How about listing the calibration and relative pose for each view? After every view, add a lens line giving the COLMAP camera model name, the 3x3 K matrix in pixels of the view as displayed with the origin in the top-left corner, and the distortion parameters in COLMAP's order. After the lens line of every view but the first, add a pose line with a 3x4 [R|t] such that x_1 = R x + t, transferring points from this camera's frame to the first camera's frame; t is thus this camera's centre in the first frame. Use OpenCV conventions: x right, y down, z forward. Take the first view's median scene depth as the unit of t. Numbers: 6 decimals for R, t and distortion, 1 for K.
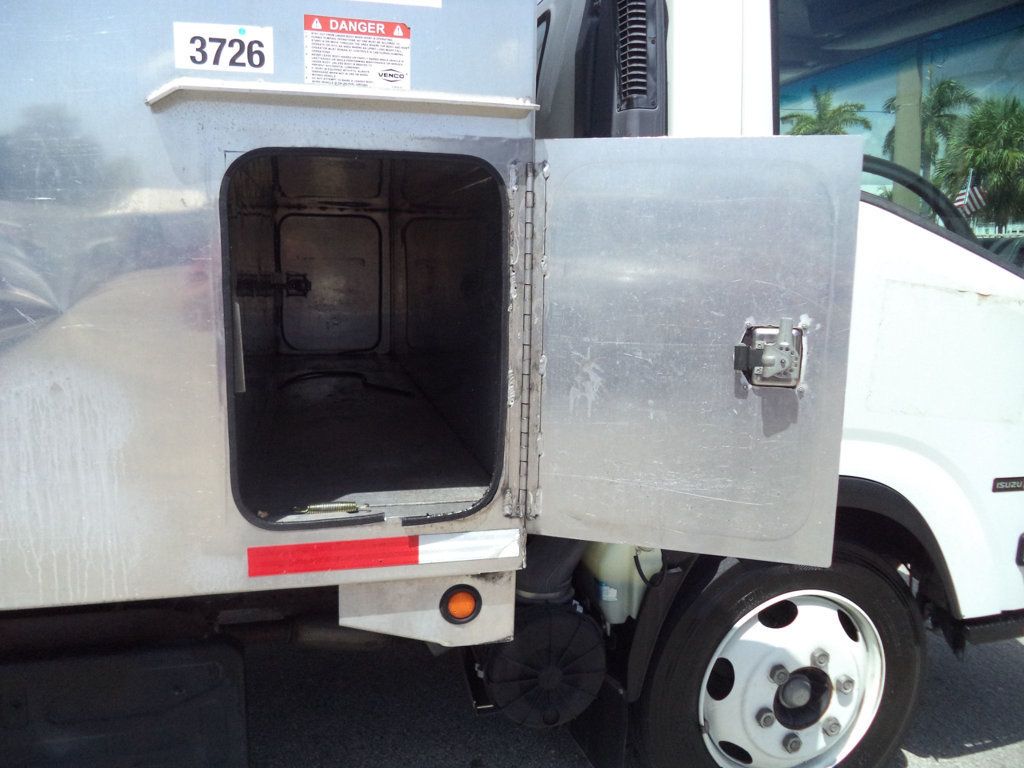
lens RADIAL K [[821.7, 0, 512.0], [0, 821.7, 384.0], [0, 0, 1]] dist [-0.013158, -0.013395]
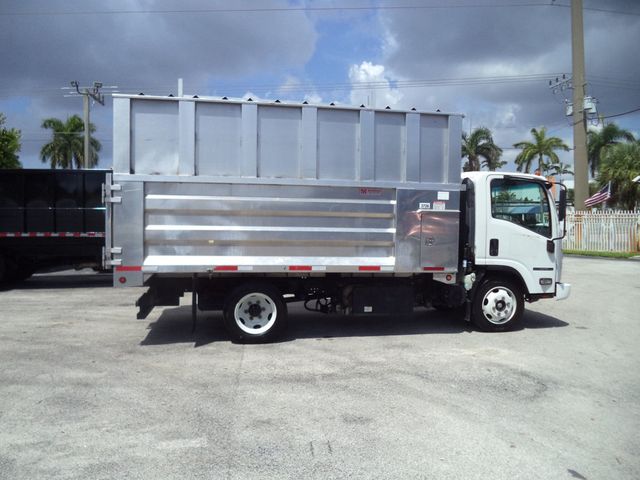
lens RADIAL K [[519.6, 0, 321.3], [0, 519.6, 238.0], [0, 0, 1]] dist [-0.009350, -0.016643]
pose [[0.998497, 0.001467, -0.054791, -0.700227], [-0.008295, 0.992173, -0.124592, 0.378808], [0.054180, 0.124860, 0.990694, -2.731337]]
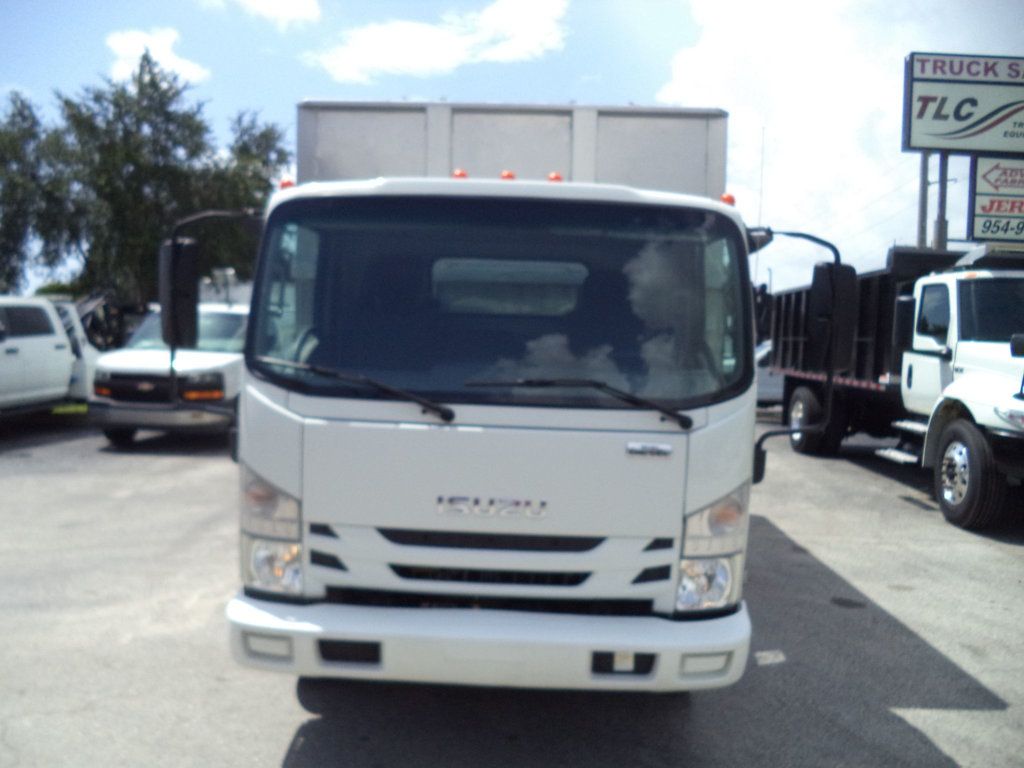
lens RADIAL K [[831.4, 0, 514.1], [0, 831.4, 380.8], [0, 0, 1]] dist [-0.009350, -0.016643]
pose [[-0.253052, 0.034127, -0.966850, 2.189907], [-0.187620, 0.978673, 0.083650, -0.387460], [0.949086, 0.202568, -0.241253, 1.890832]]
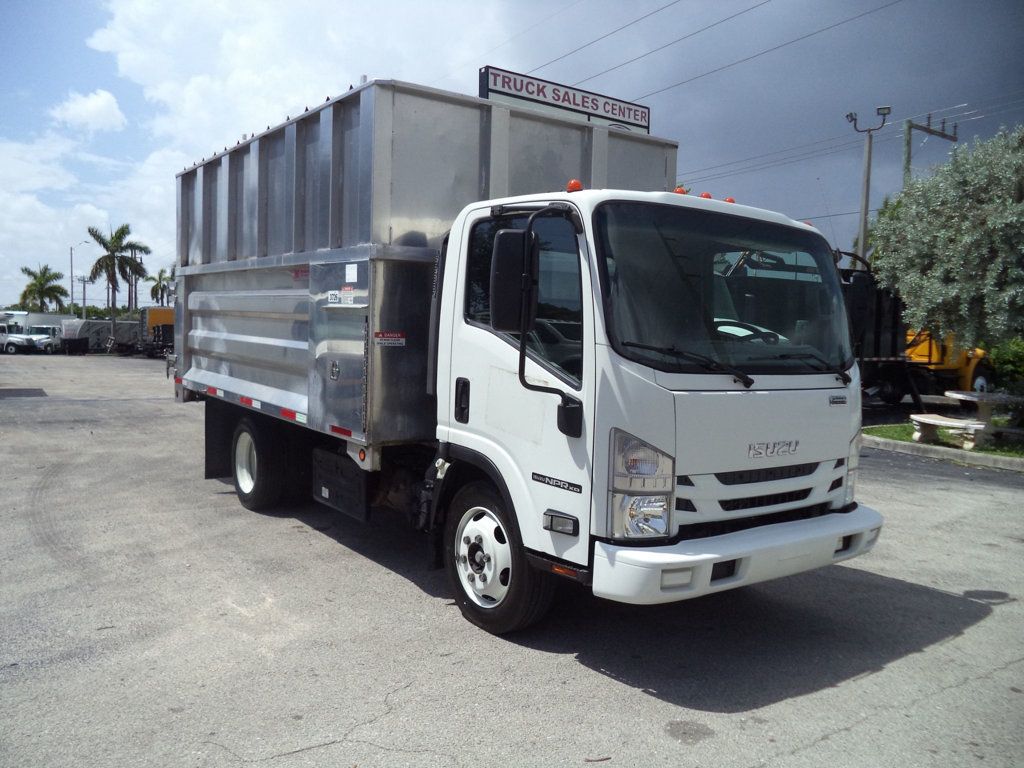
lens RADIAL K [[835.3, 0, 515.1], [0, 835.3, 385.0], [0, 0, 1]] dist [-0.000278, -0.010590]
pose [[0.377108, 0.068041, -0.923666, 2.399525], [-0.173541, 0.984825, 0.001694, -0.084366], [0.909765, 0.159655, 0.383194, 0.180573]]
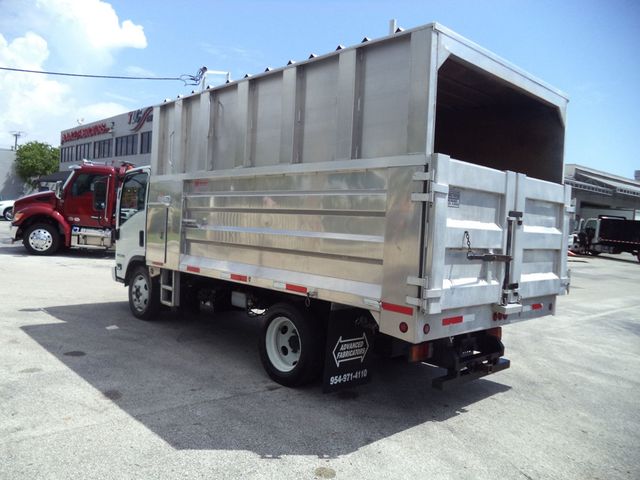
lens RADIAL K [[513.5, 0, 320.0], [0, 513.5, 240.0], [0, 0, 1]] dist [-0.013158, -0.013395]
pose [[-0.501289, -0.065676, 0.862784, -3.733962], [0.073657, 0.990257, 0.118175, -0.491791], [-0.862139, 0.122790, -0.491567, 2.548061]]
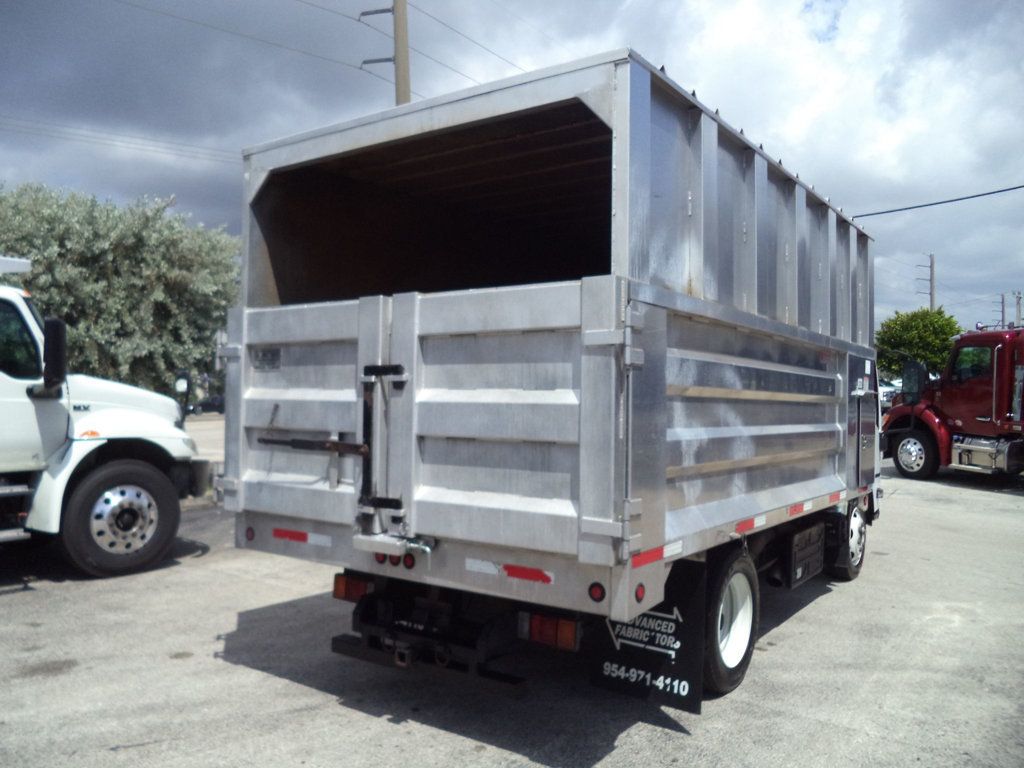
lens RADIAL K [[821.7, 0, 512.0], [0, 821.7, 384.0], [0, 0, 1]] dist [-0.013158, -0.013395]
pose [[0.756865, 0.012028, 0.653461, -3.286942], [0.097677, 0.986520, -0.131293, 0.032850], [-0.646231, 0.163199, 0.745487, -0.875576]]
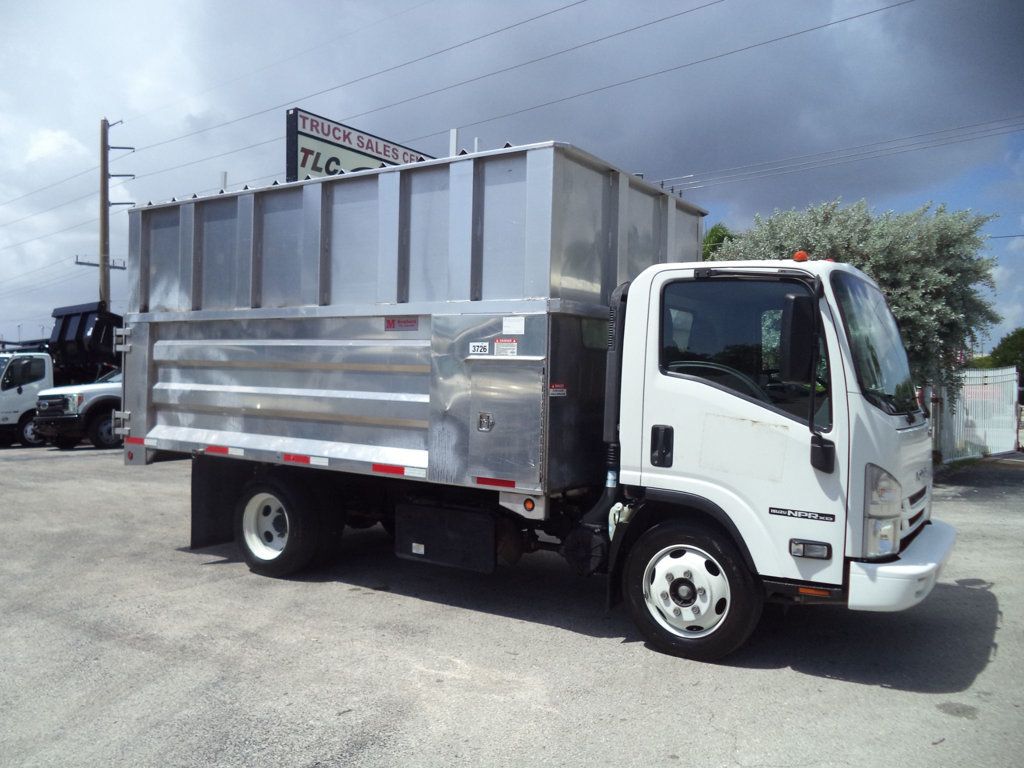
lens RADIAL K [[831.4, 0, 514.1], [0, 831.4, 380.8], [0, 0, 1]] dist [-0.009350, -0.016643]
pose [[0.676602, 0.007804, -0.736308, 1.762218], [-0.126287, 0.986358, -0.105592, 0.104274], [0.725439, 0.164430, 0.668357, -1.013925]]
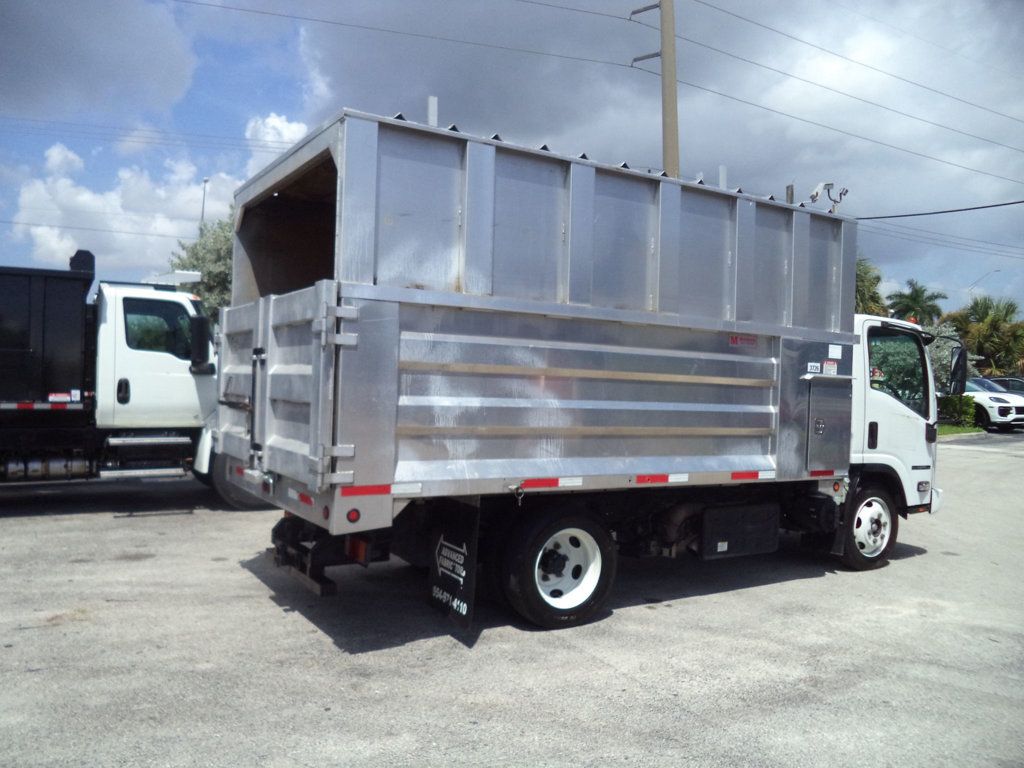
lens RADIAL K [[826.0, 0, 522.9], [0, 826.0, 381.7], [0, 0, 1]] dist [-0.011431, -0.006714]
pose [[0.947477, 0.018891, 0.319266, -2.304118], [0.029983, 0.988611, -0.147476, 0.237681], [-0.318416, 0.149302, 0.936120, -2.009972]]
